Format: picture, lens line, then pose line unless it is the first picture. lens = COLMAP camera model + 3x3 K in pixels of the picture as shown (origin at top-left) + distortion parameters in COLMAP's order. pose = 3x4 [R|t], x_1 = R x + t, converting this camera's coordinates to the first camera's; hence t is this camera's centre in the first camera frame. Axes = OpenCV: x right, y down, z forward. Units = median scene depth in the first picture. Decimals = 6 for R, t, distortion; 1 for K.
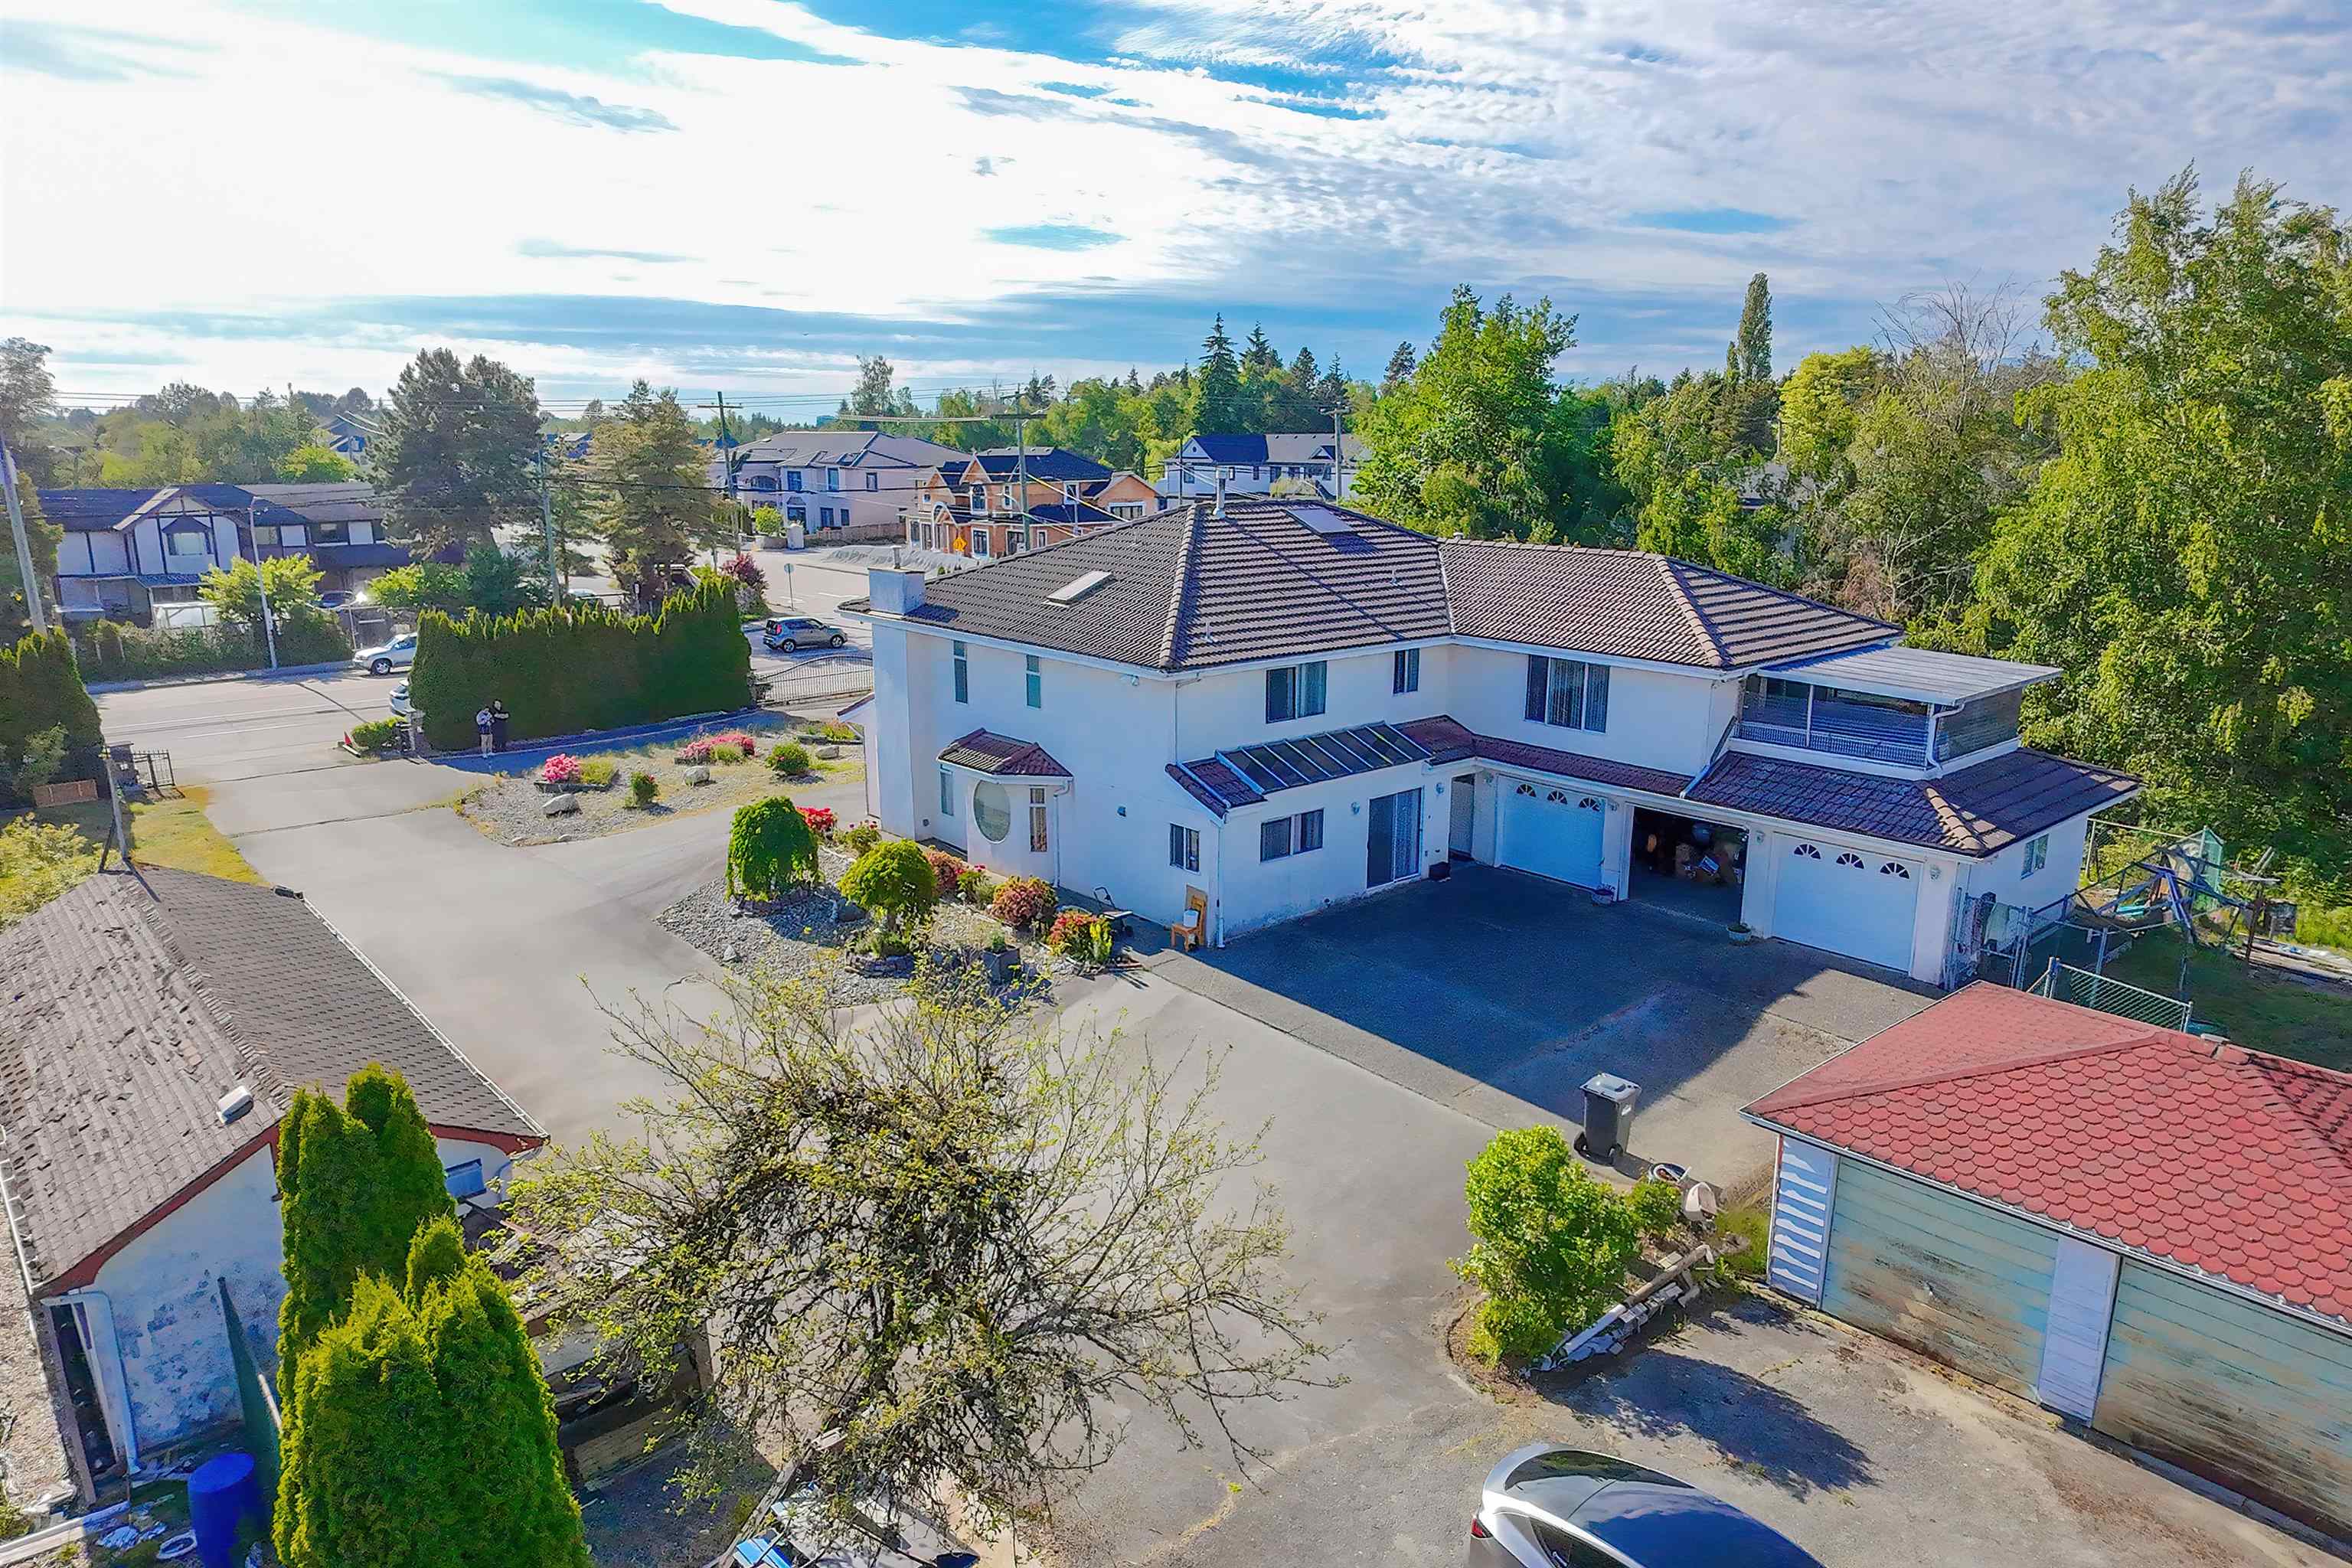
lens RADIAL K [[1501.9, 0, 1188.5], [0, 1501.9, 797.0], [0, 0, 1]] dist [0.000741, 0.000860]
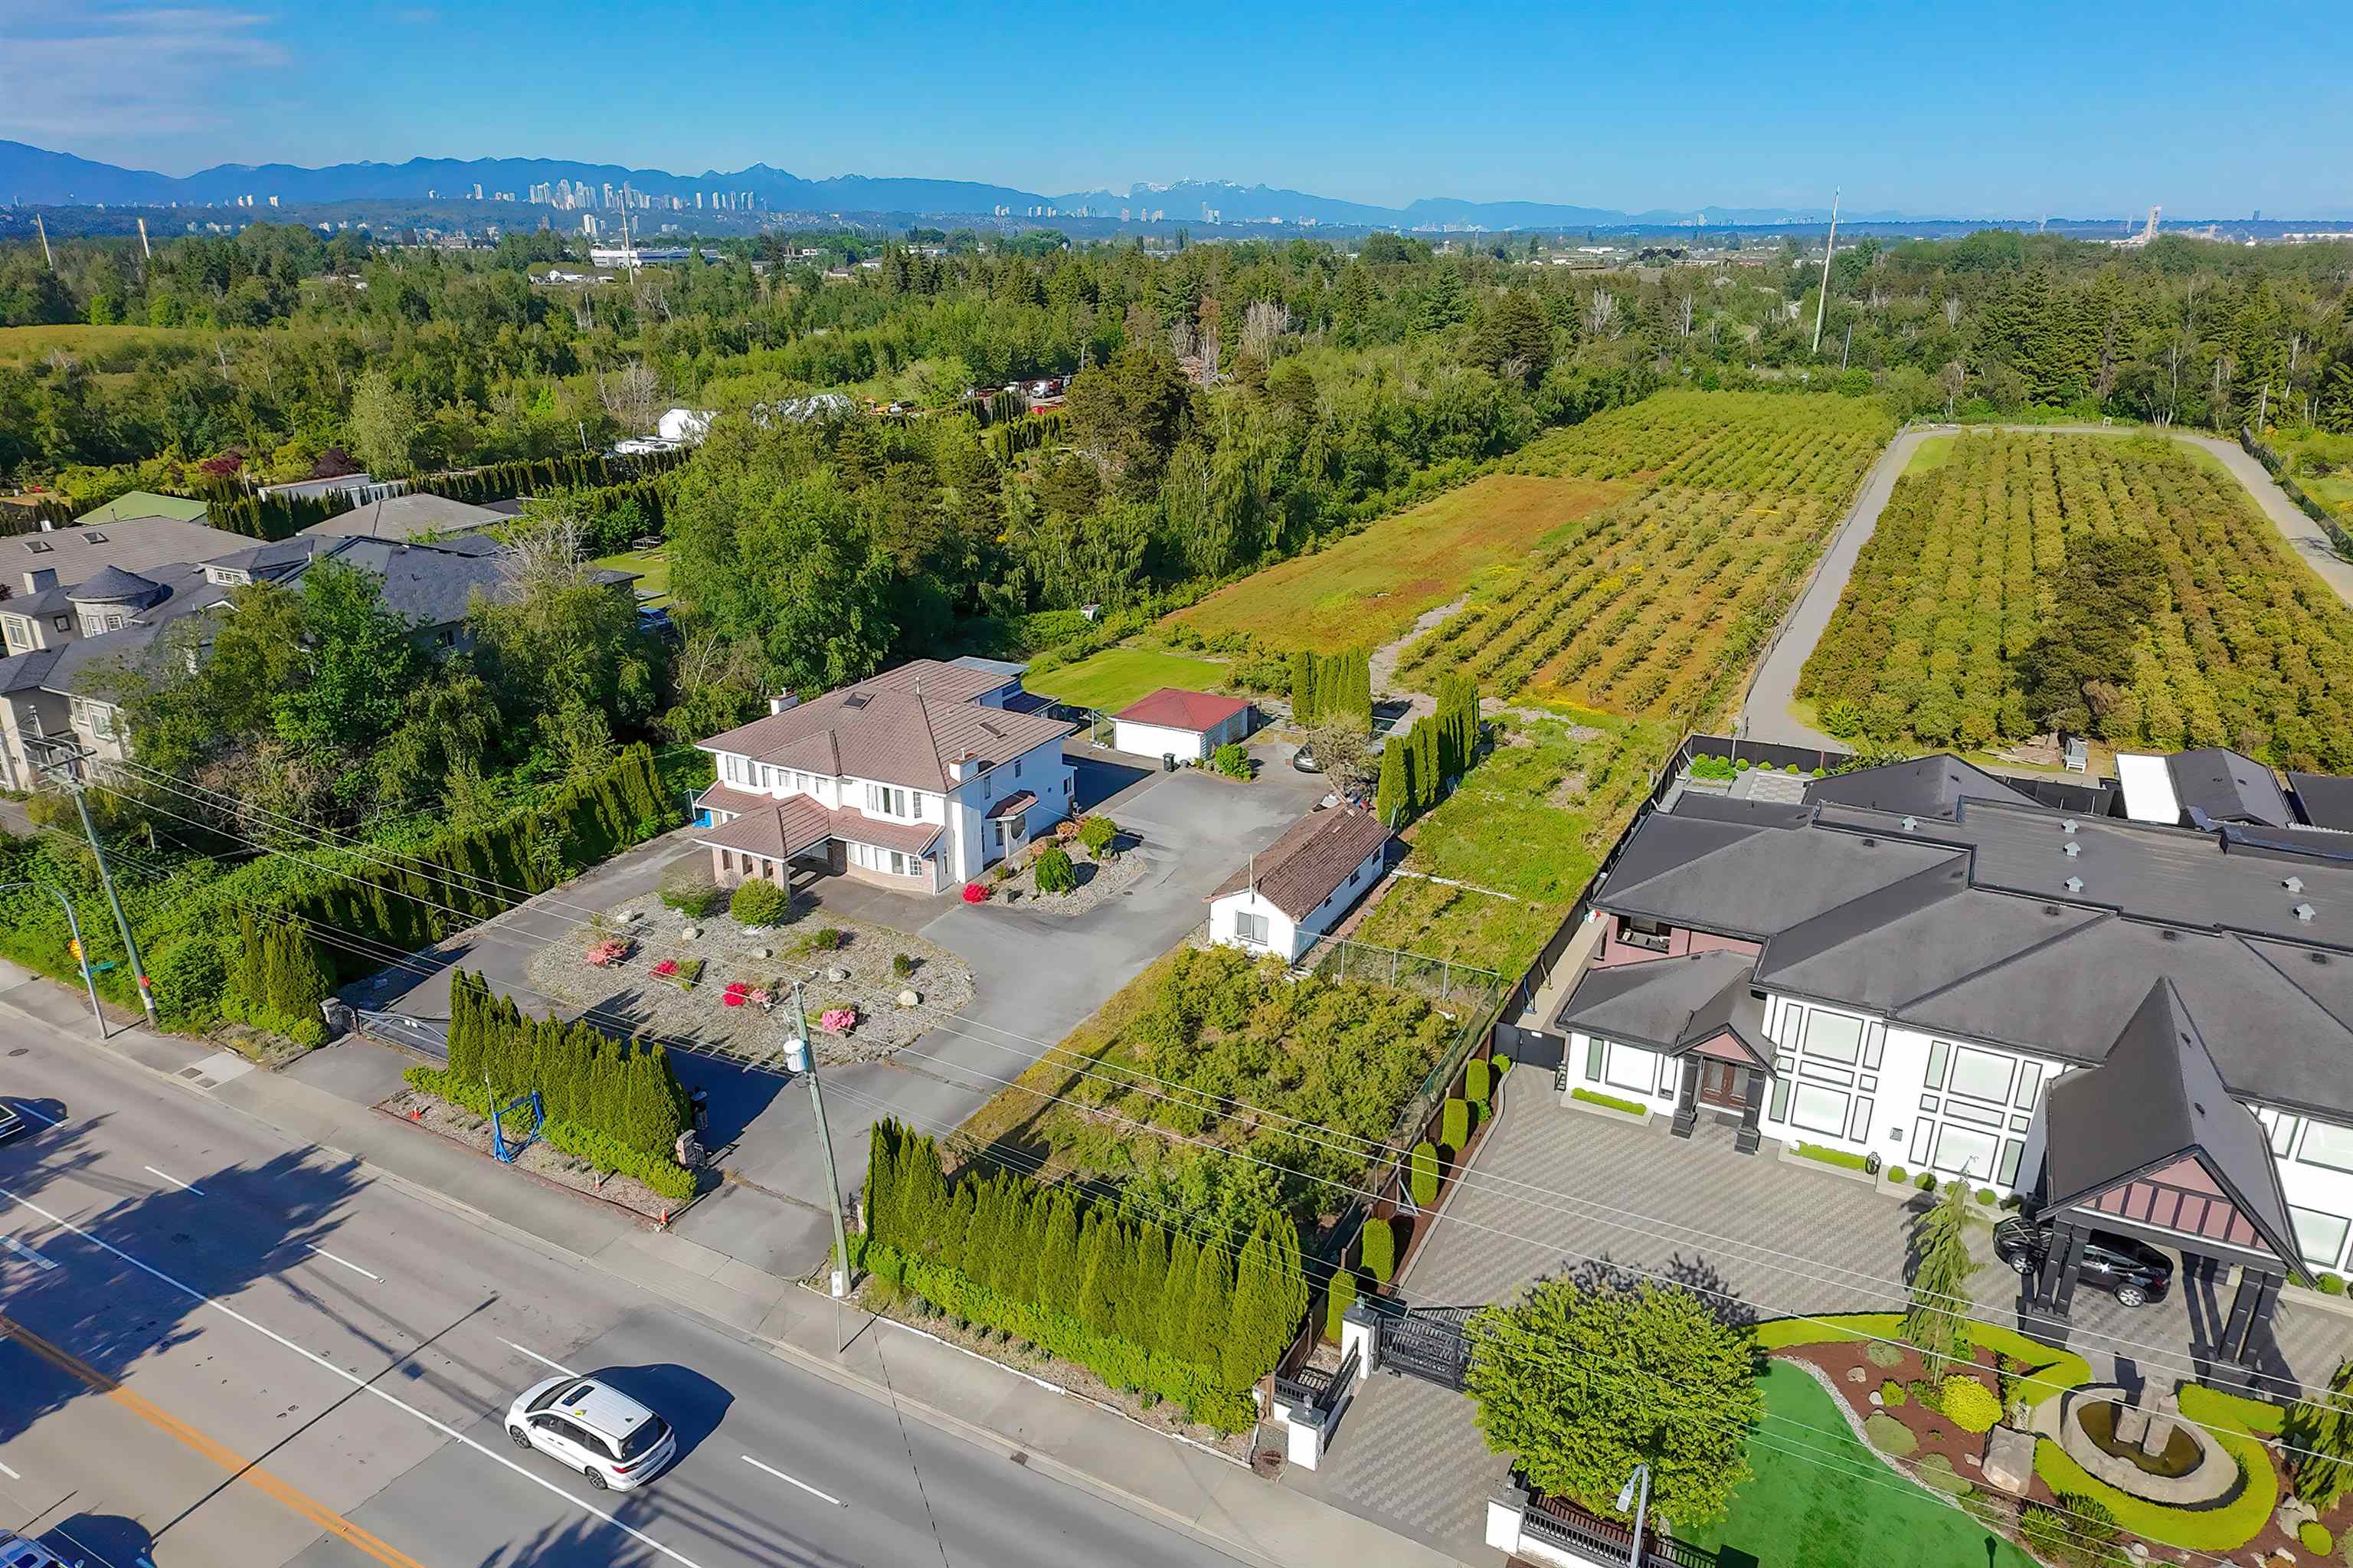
lens RADIAL K [[1502.5, 0, 1189.0], [0, 1502.5, 797.0], [0, 0, 1]] dist [0.000741, 0.000860]
pose [[-0.368898, -0.329356, 0.869160, -2.245601], [0.213577, 0.880055, 0.424133, -0.967740], [-0.904599, 0.342094, -0.254307, 1.306081]]
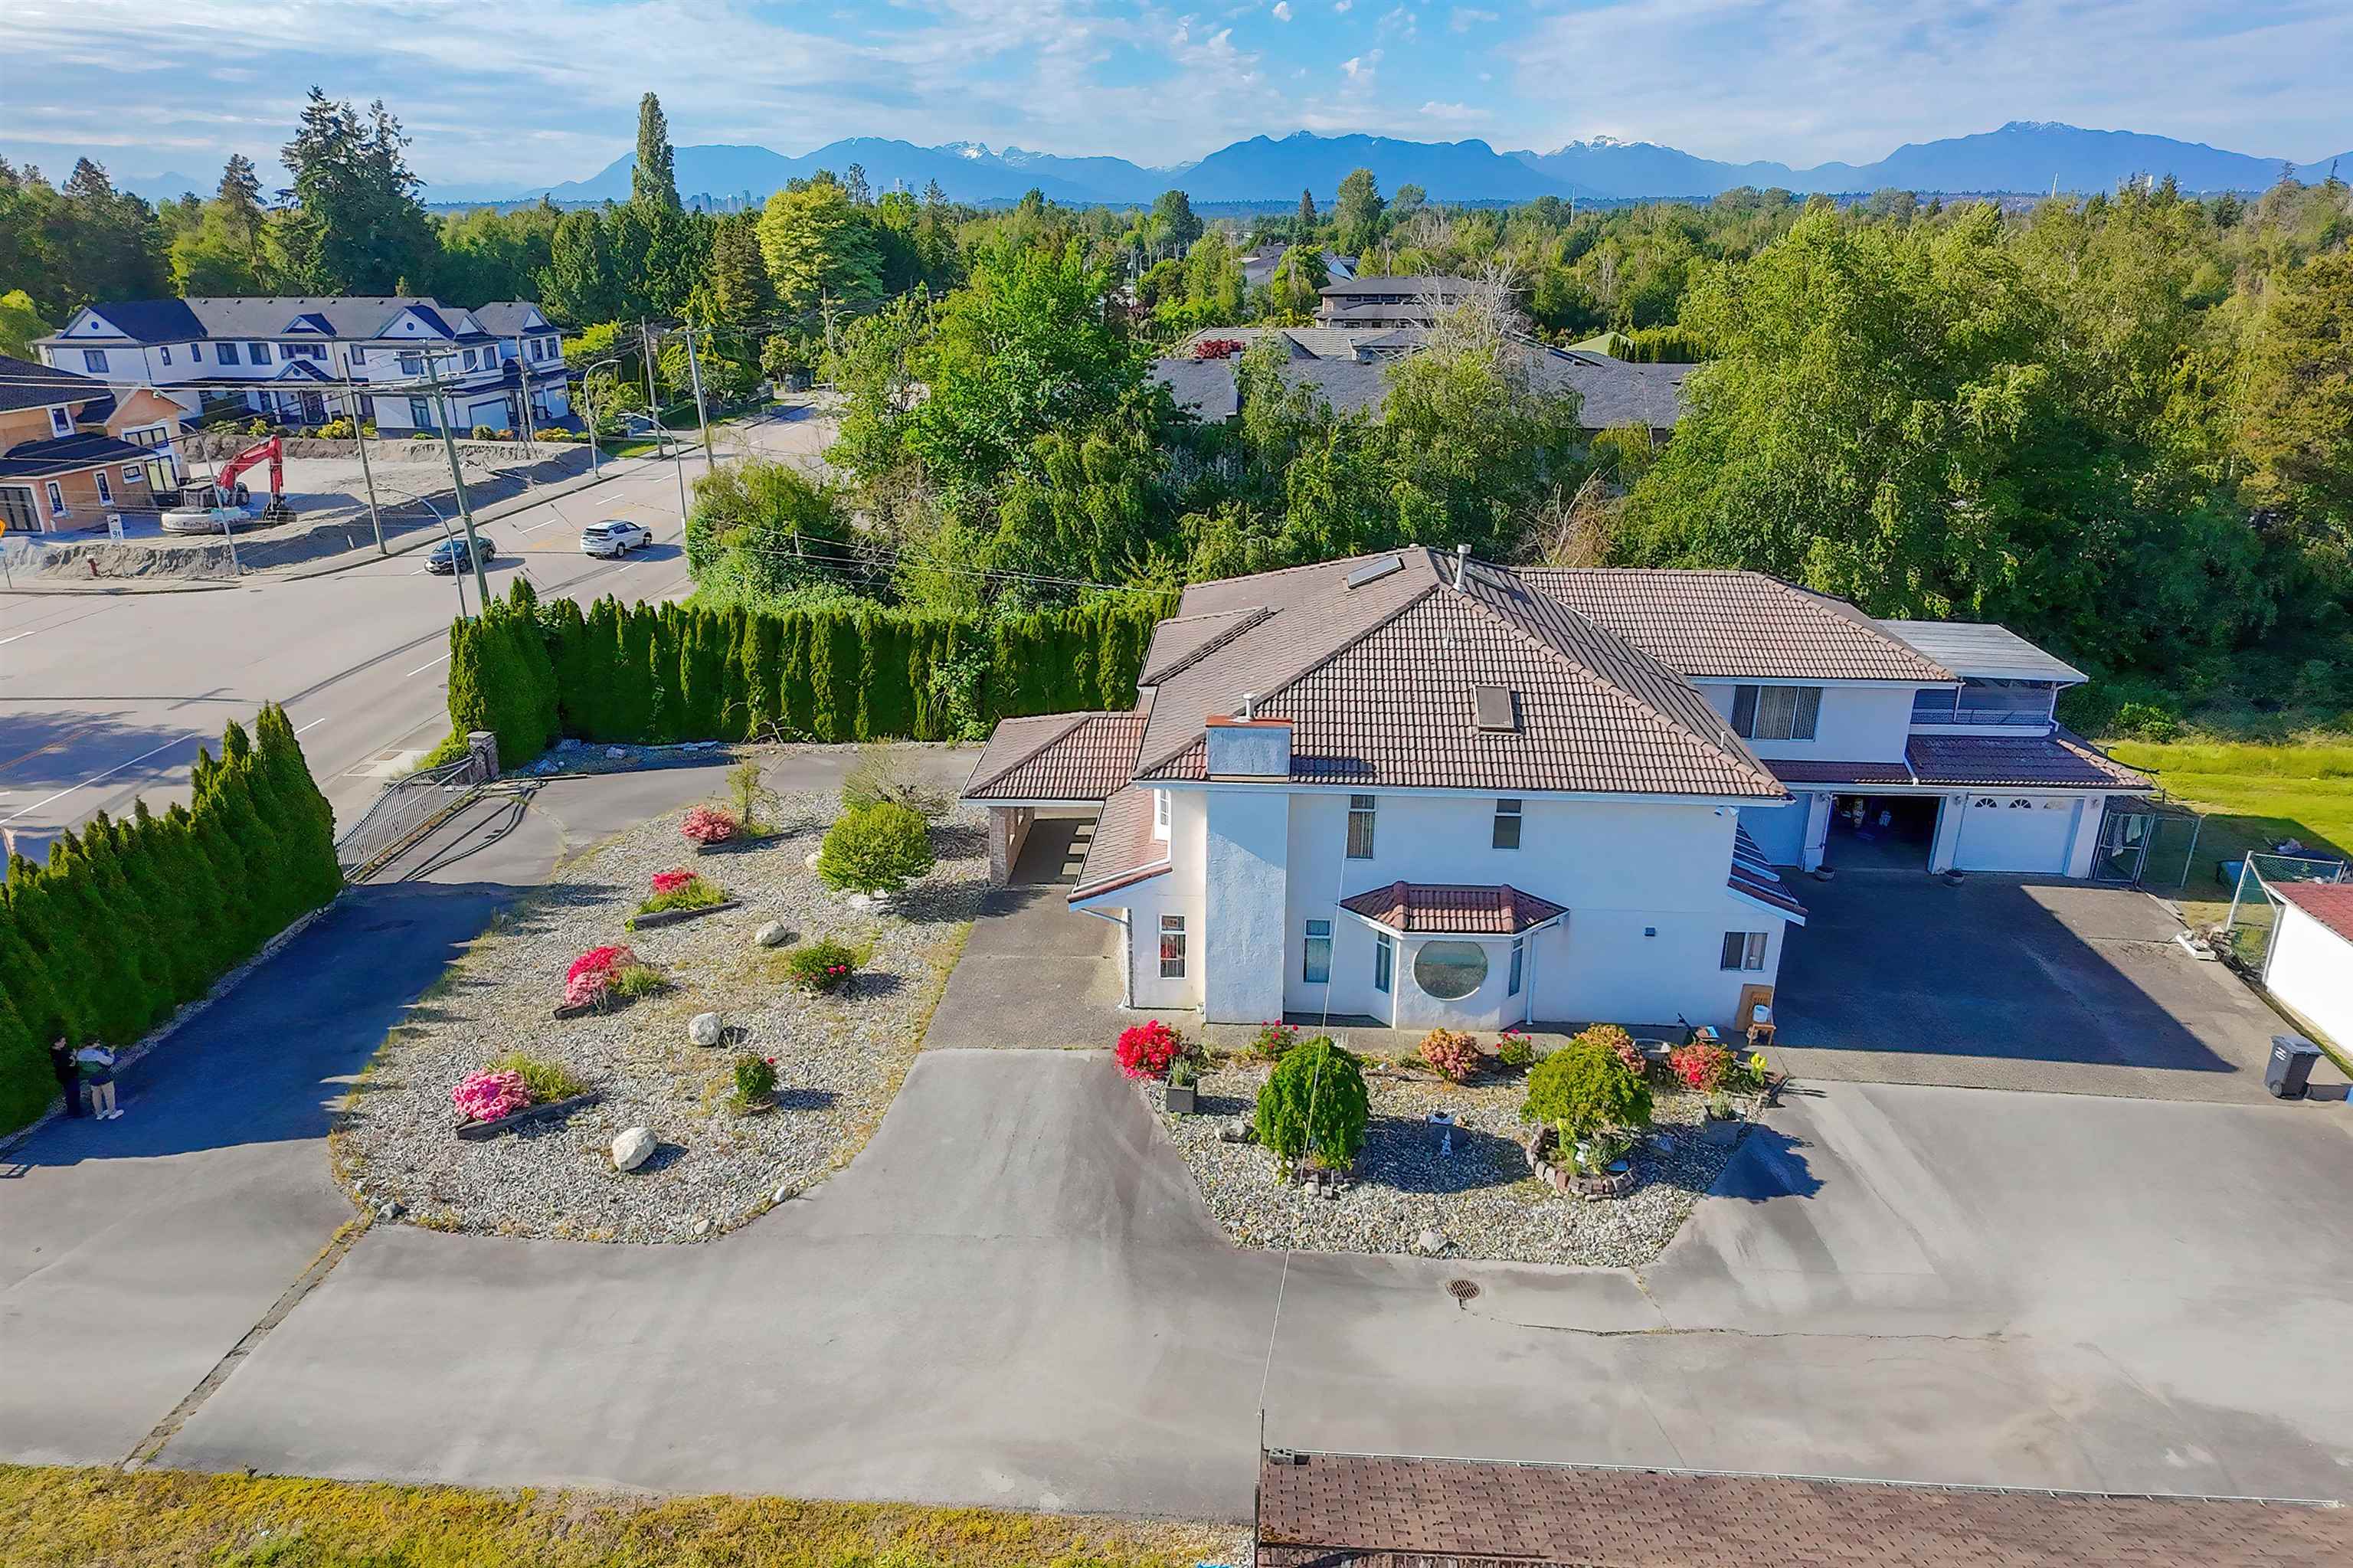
lens RADIAL K [[1502.5, 0, 1189.0], [0, 1502.5, 797.0], [0, 0, 1]] dist [0.000741, 0.000860]
pose [[0.702702, -0.255607, 0.663984, -0.793201], [0.168958, 0.966492, 0.193250, -0.284282], [-0.691132, -0.023612, 0.722343, 0.438840]]
